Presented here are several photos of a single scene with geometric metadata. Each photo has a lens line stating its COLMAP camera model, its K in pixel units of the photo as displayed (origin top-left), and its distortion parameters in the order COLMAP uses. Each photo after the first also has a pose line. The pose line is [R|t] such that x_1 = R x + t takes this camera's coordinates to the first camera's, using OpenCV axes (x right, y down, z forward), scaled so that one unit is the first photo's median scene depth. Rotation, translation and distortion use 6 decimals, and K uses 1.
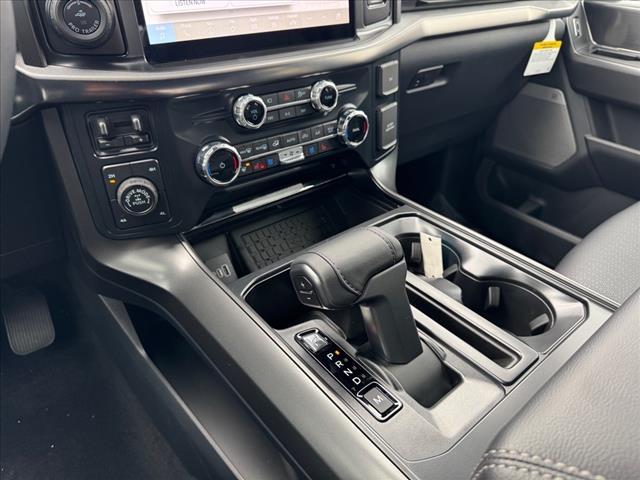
lens RADIAL K [[470.5, 0, 320.0], [0, 470.5, 240.0], [0, 0, 1]] dist [0.000199, -0.006898]
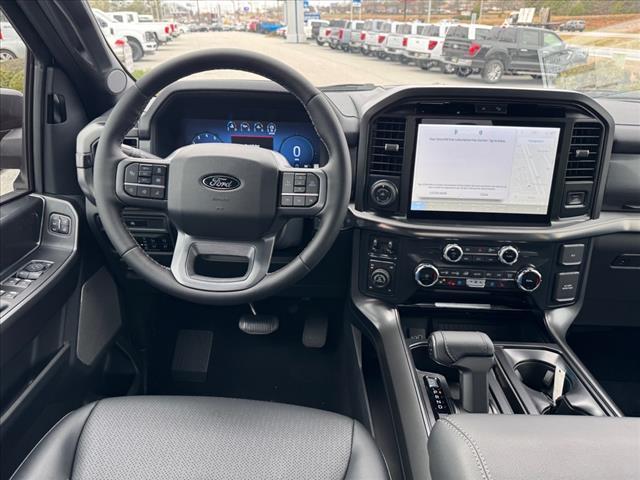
lens RADIAL K [[470.5, 0, 320.0], [0, 470.5, 240.0], [0, 0, 1]] dist [0.000199, -0.006898]
pose [[0.757176, 0.243857, -0.605986, 0.514512], [-0.366815, 0.926351, -0.085557, 0.019341], [0.540492, 0.287067, 0.790861, -0.665696]]
